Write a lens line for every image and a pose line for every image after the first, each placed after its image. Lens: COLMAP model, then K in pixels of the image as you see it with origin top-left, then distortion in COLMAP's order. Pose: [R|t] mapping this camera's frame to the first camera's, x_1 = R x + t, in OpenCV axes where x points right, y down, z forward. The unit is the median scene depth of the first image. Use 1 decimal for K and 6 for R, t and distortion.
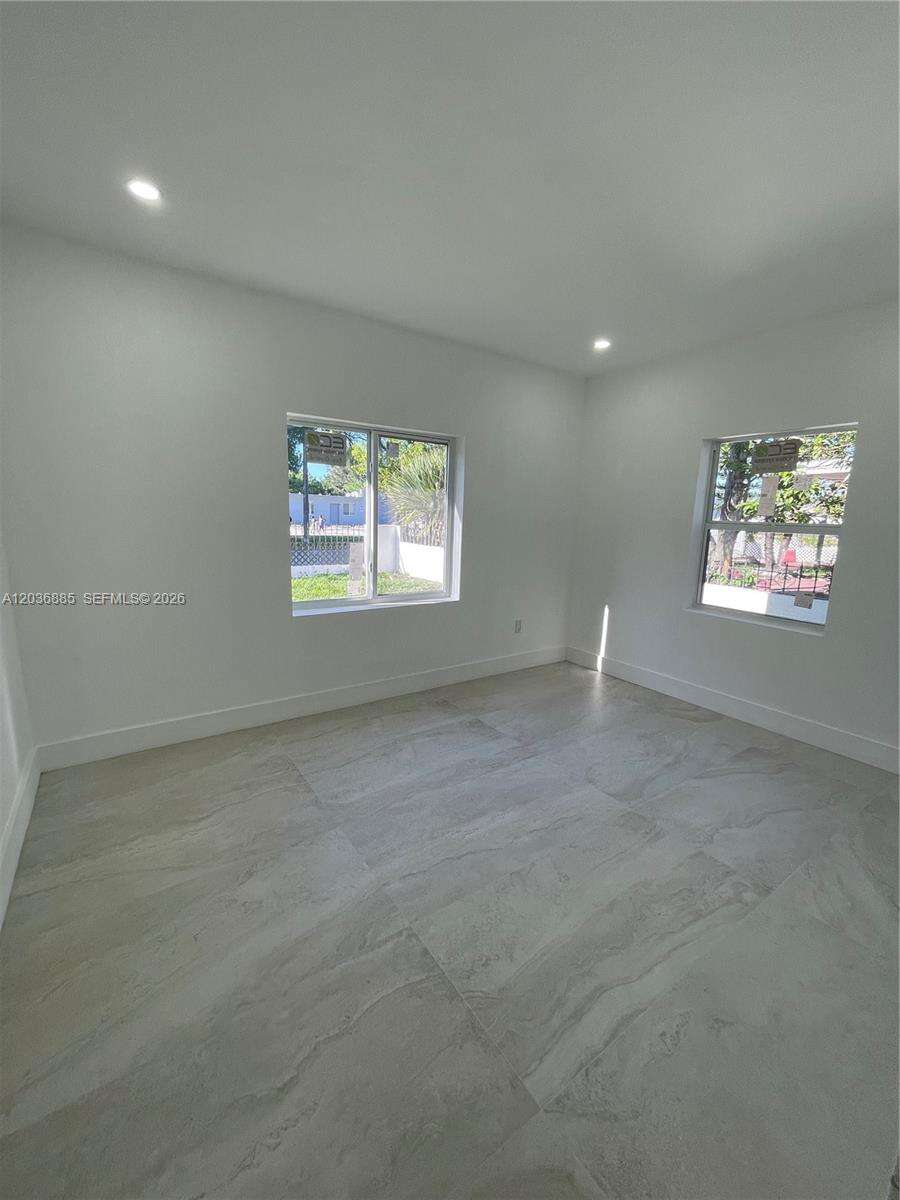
lens RADIAL K [[486.9, 0, 449.1], [0, 486.9, 599.6], [0, 0, 1]] dist [-0.000515, 0.000416]
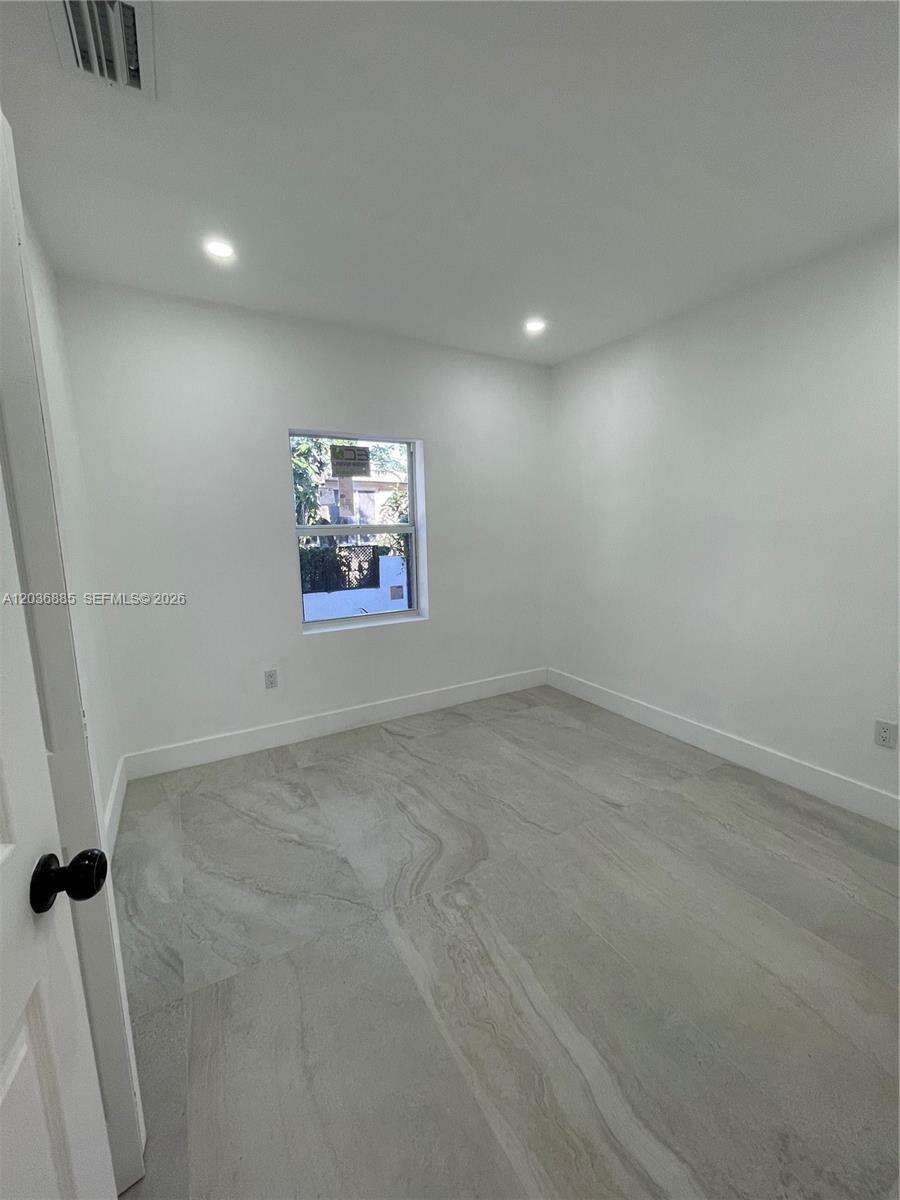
lens RADIAL K [[486.9, 0, 450.5], [0, 486.9, 596.6], [0, 0, 1]] dist [-0.000515, 0.000416]
pose [[0.085522, -0.181717, 0.979625, -0.262310], [0.209324, 0.964560, 0.160648, -0.164720], [-0.974099, 0.191320, 0.120529, 0.795064]]
